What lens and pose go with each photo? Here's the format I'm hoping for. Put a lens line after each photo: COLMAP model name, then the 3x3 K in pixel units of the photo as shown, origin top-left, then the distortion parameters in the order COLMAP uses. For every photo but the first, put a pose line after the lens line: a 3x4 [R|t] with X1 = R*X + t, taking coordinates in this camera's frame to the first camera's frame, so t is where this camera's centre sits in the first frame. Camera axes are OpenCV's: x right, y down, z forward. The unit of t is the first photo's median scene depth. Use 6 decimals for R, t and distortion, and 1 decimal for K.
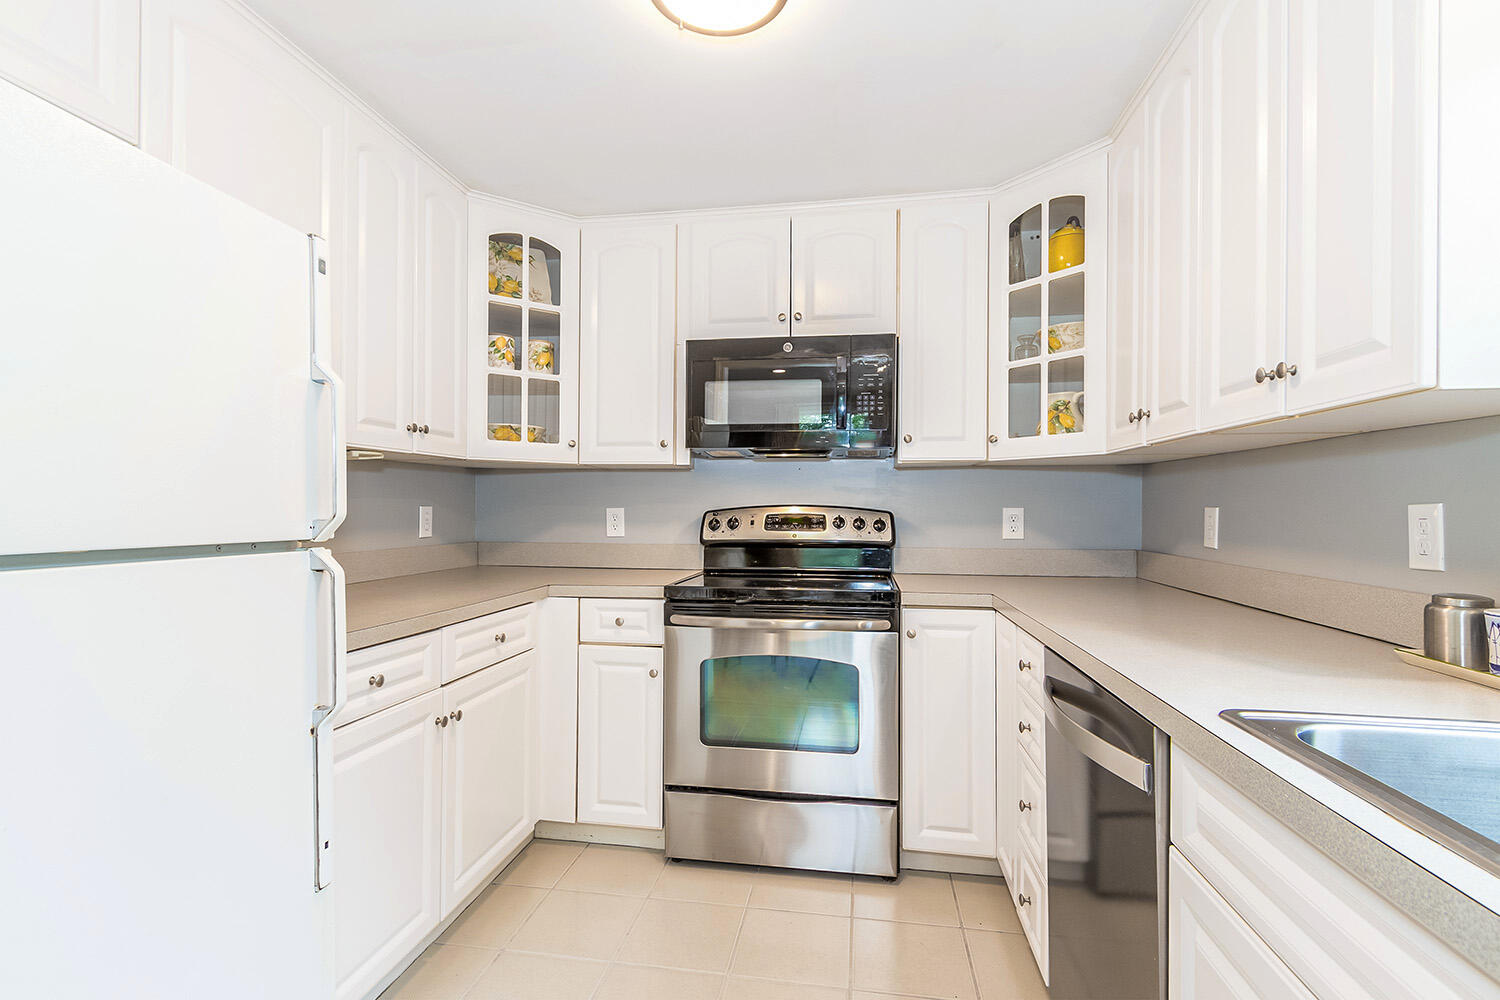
lens RADIAL K [[713.3, 0, 753.5], [0, 713.3, 506.8], [0, 0, 1]] dist [0.004523, 0.000509]
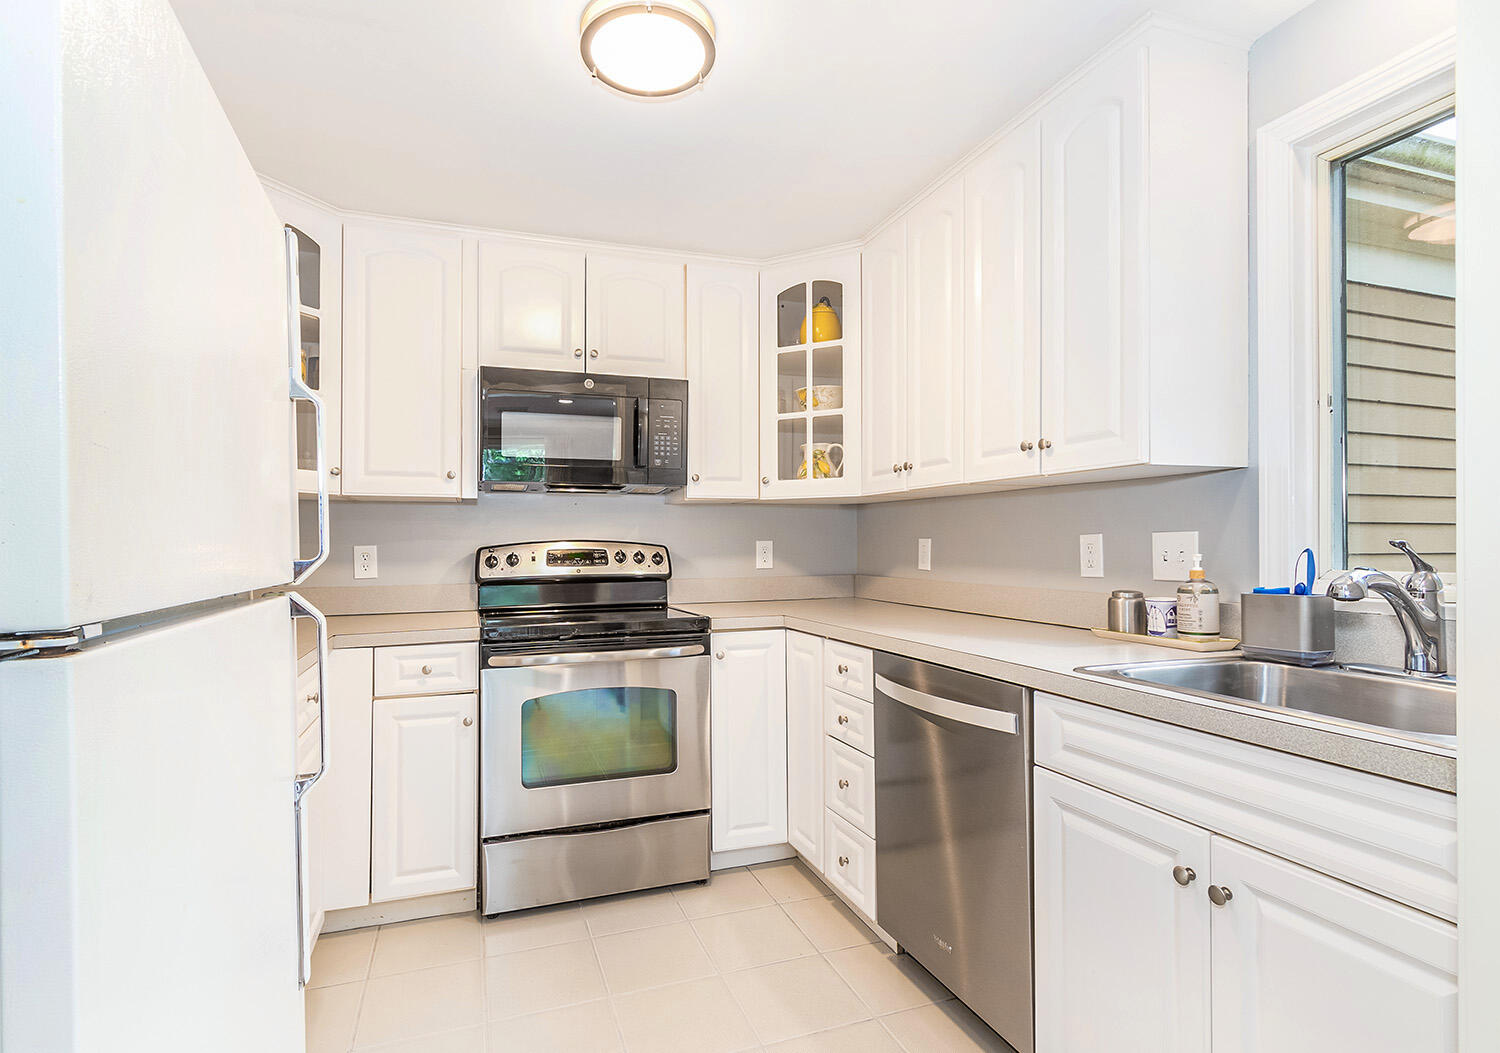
lens RADIAL K [[741.7, 0, 740.7], [0, 741.7, 541.4], [0, 0, 1]] dist [0.001781, 0.000411]
pose [[0.876342, -0.009751, 0.481591, -0.278568], [0.010848, 0.999941, 0.000506, 0.001213], [-0.481568, 0.004781, 0.876396, -0.020622]]
